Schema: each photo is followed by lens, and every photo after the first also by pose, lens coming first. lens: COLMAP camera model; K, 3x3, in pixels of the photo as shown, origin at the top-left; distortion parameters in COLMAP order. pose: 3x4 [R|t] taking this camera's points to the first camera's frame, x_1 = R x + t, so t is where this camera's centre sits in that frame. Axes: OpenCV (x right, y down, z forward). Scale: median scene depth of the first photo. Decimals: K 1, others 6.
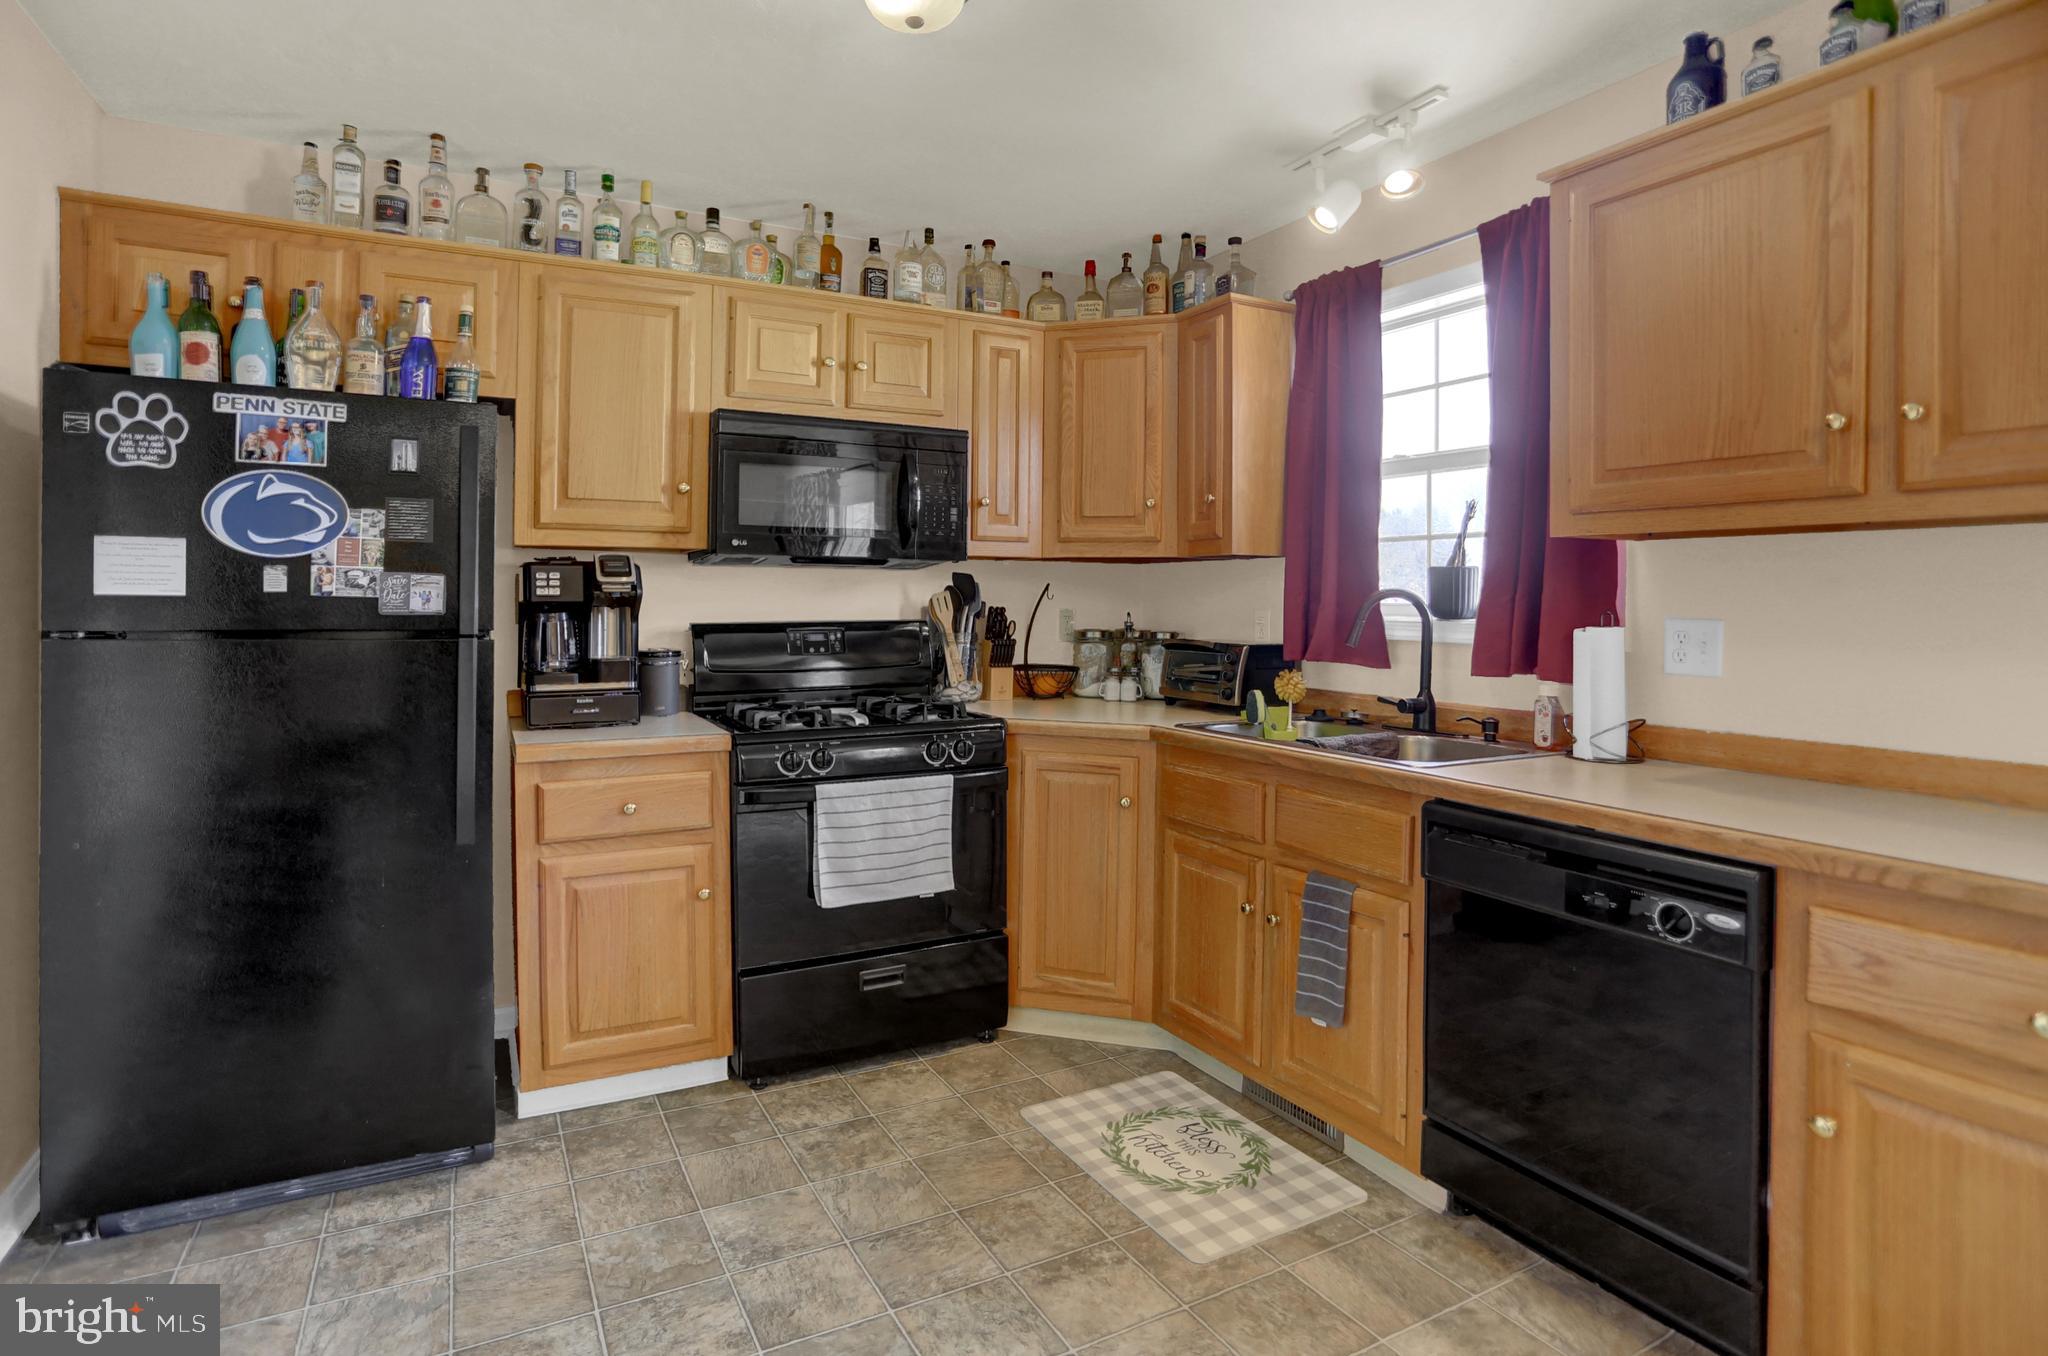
lens RADIAL K [[1071.4, 0, 1039.9], [0, 1071.4, 611.5], [0, 0, 1]] dist [-0.062327, 0.027238]
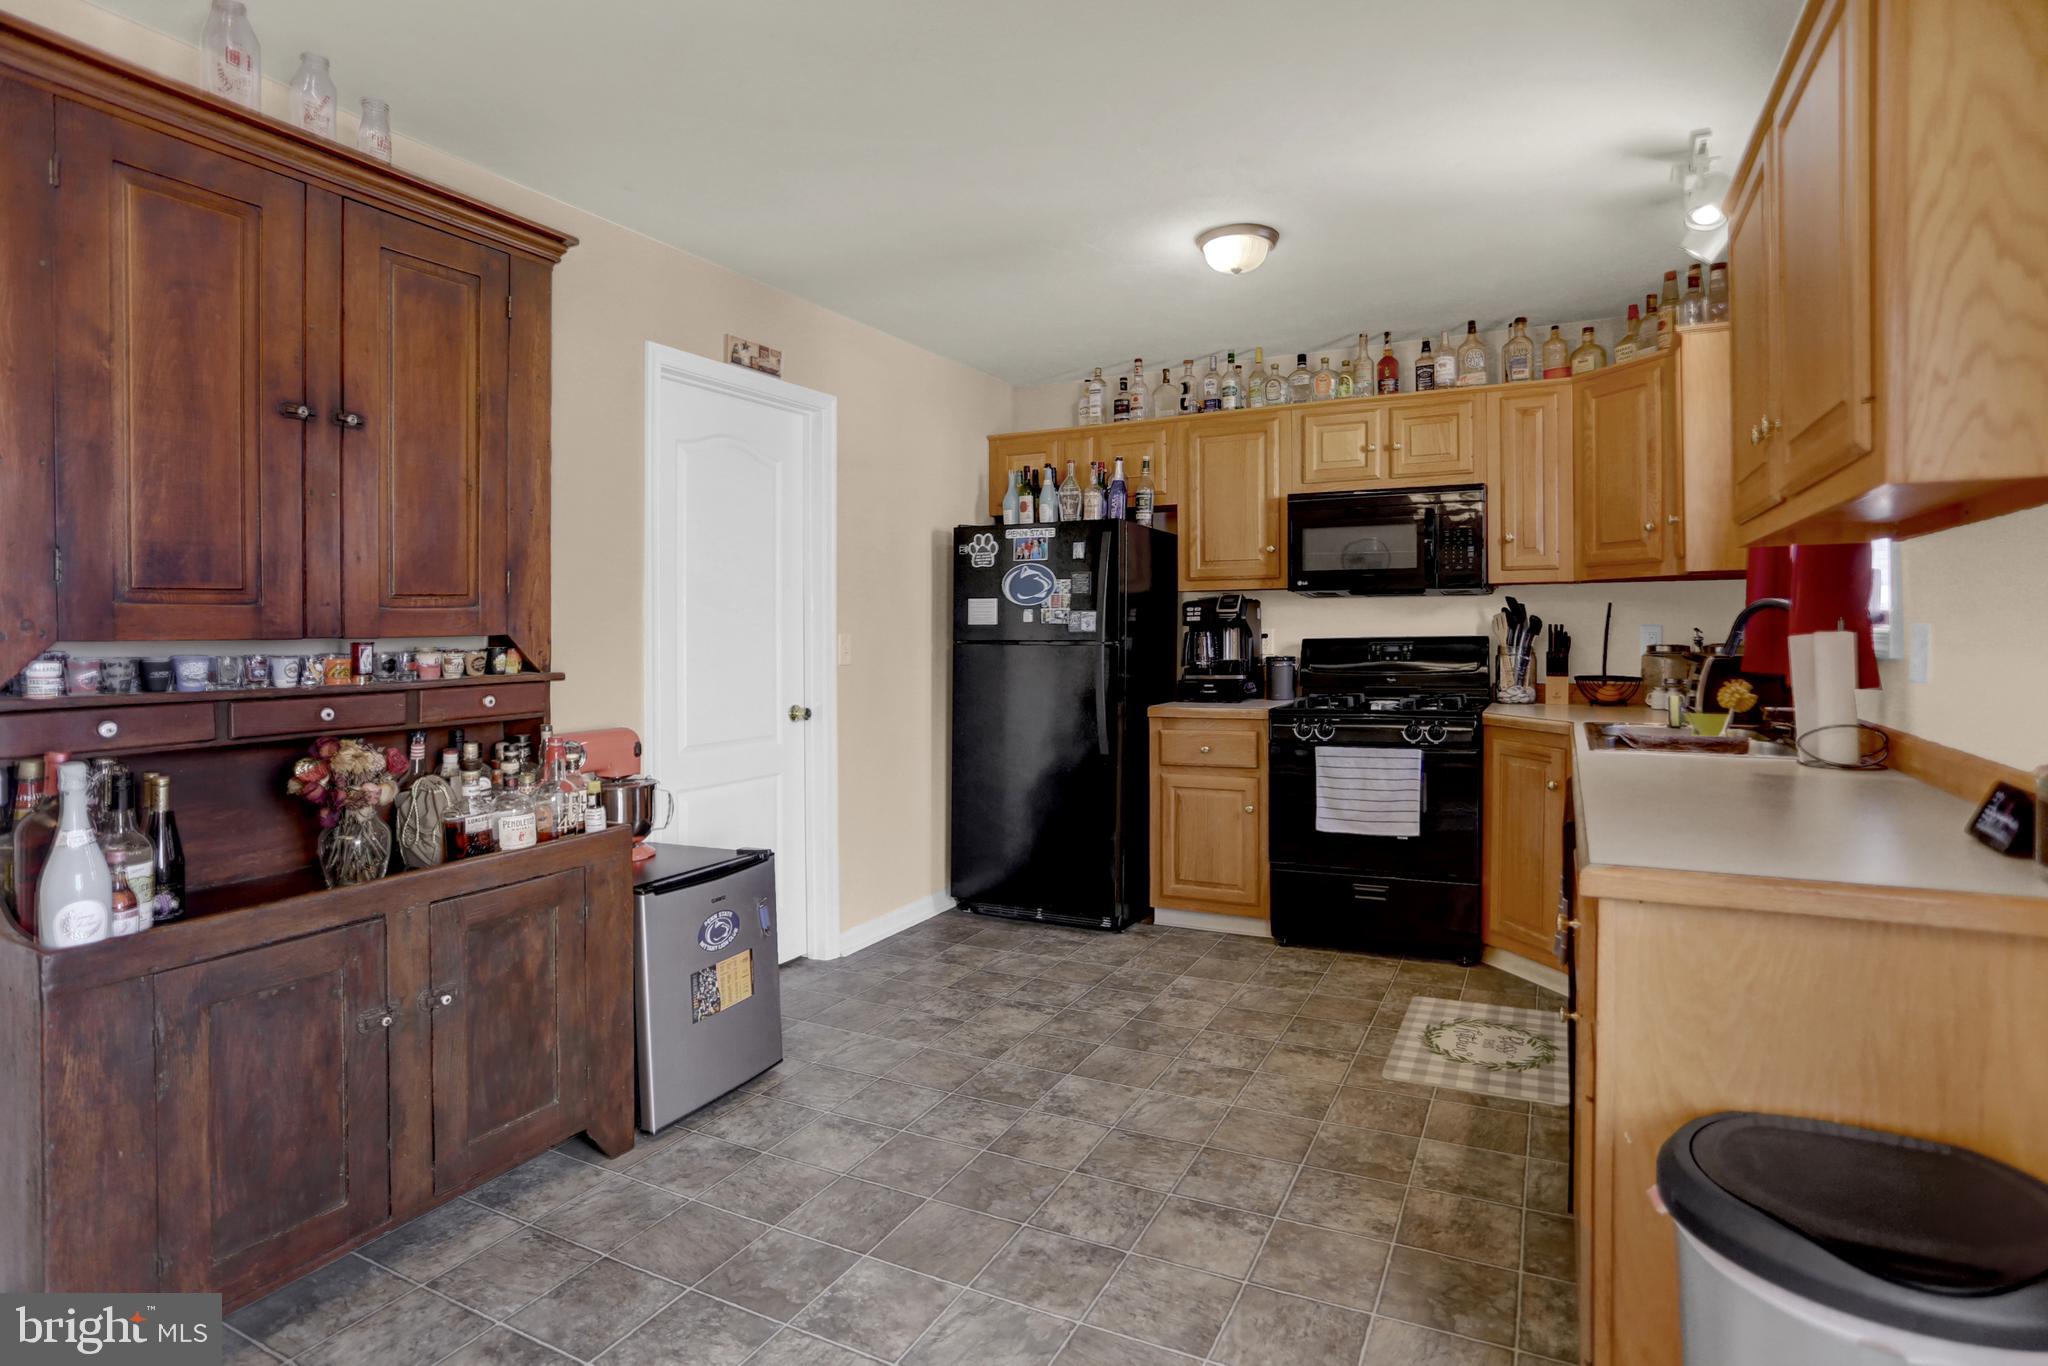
lens RADIAL K [[1071.4, 0, 1052.5], [0, 1071.4, 628.3], [0, 0, 1]] dist [-0.062327, 0.027238]
pose [[0.581812, -0.013940, -0.813203, 0.785838], [0.005681, 0.999898, -0.013075, 0.016640], [0.813303, 0.002987, 0.581833, -0.154782]]
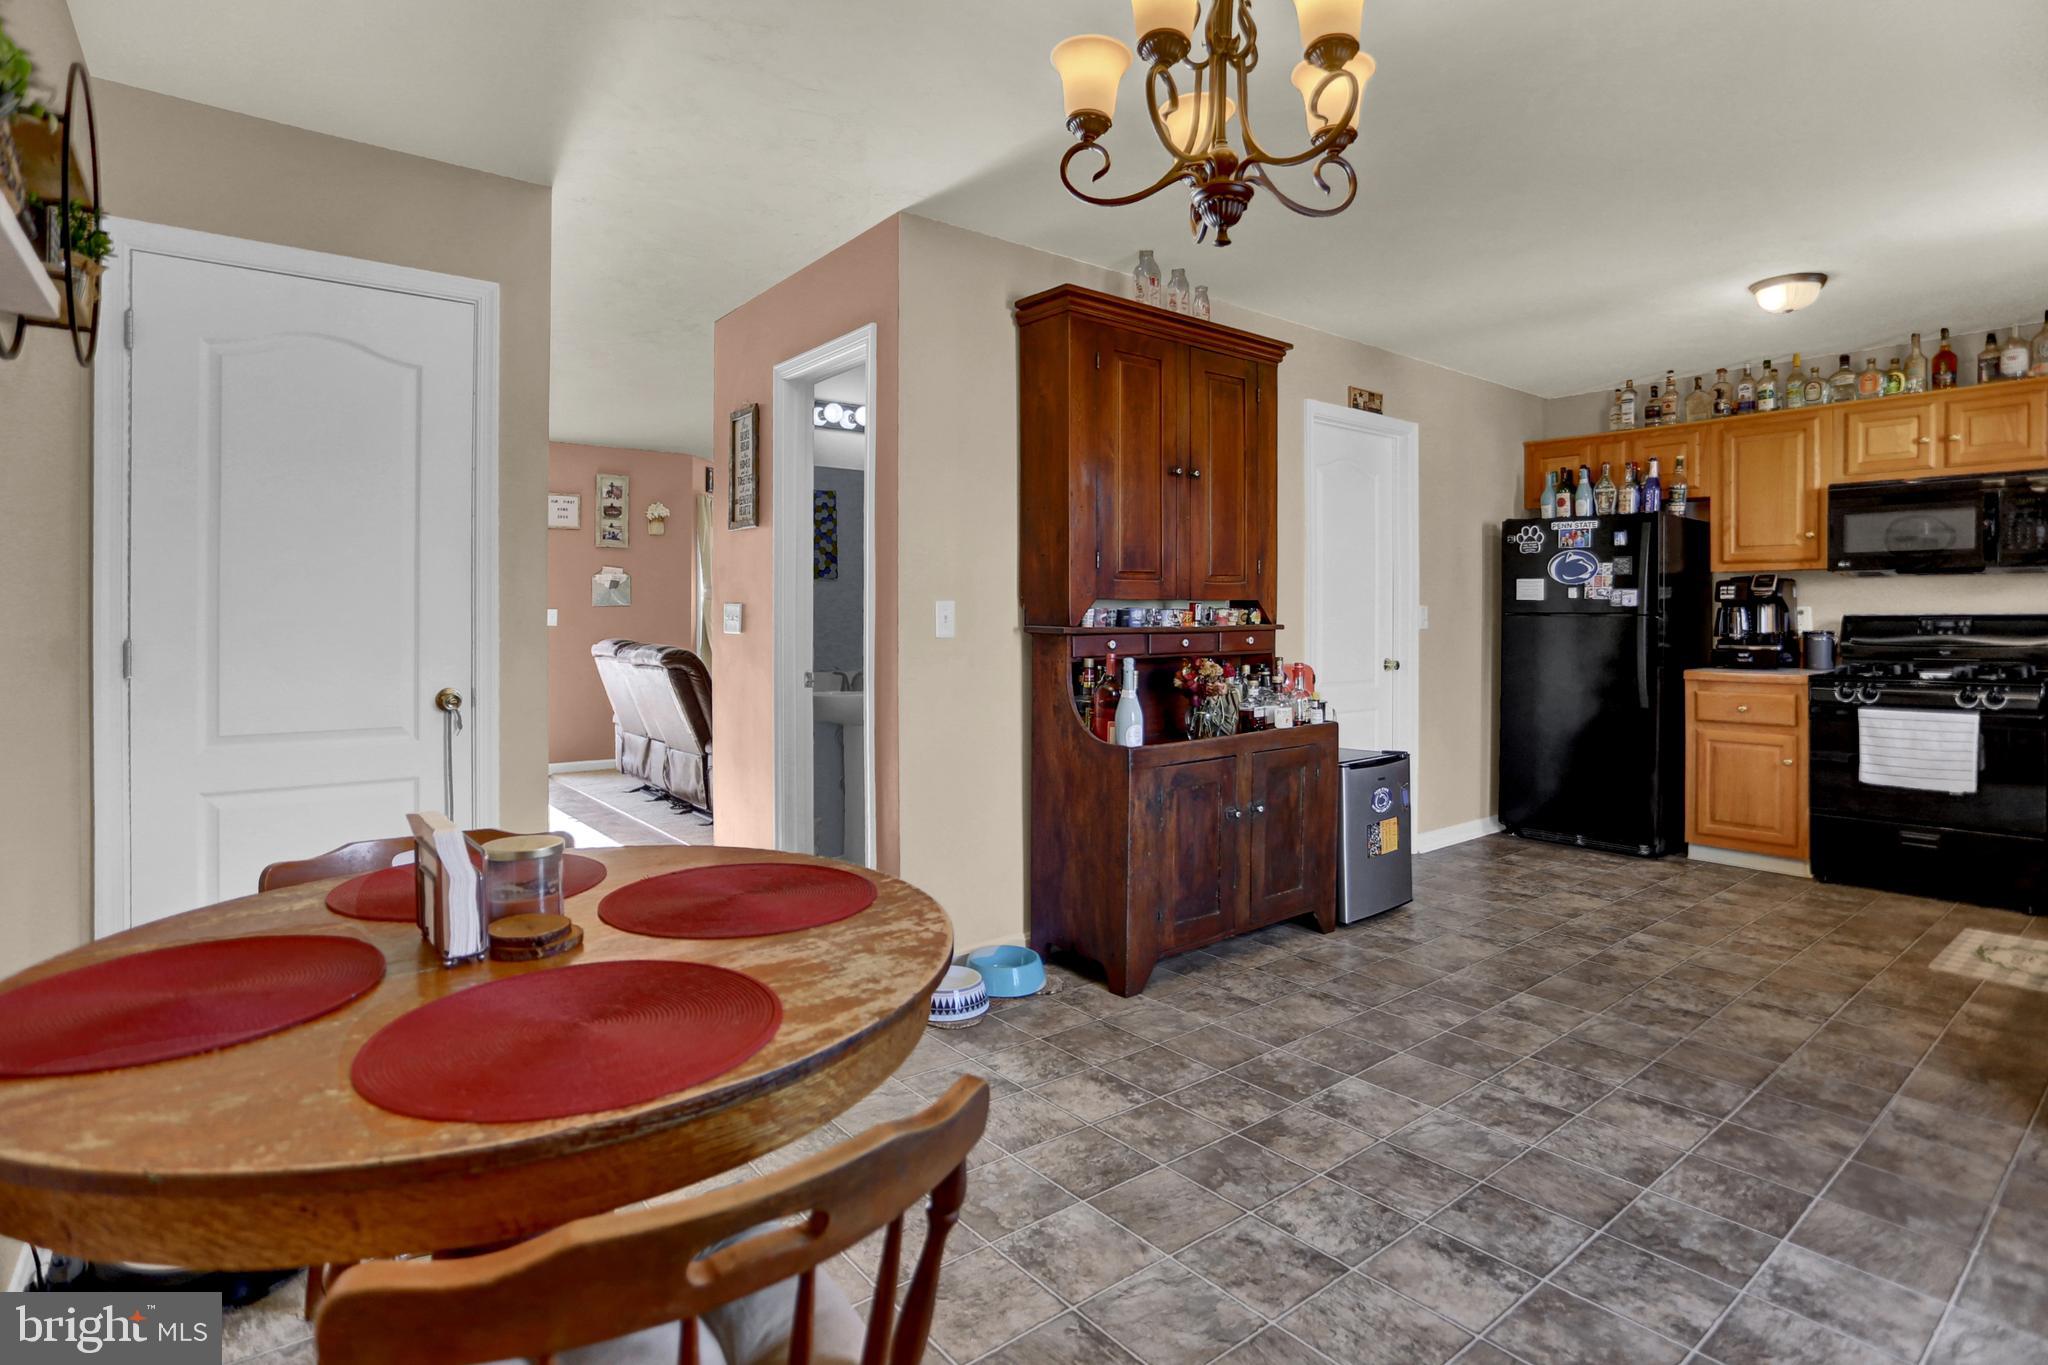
lens RADIAL K [[1071.4, 0, 998.0], [0, 1071.4, 611.2], [0, 0, 1]] dist [-0.062327, 0.027238]
pose [[0.183315, -0.011648, -0.982985, 1.155477], [-0.010542, 0.999849, -0.013813, 0.047514], [0.982998, 0.012895, 0.183164, -0.632975]]
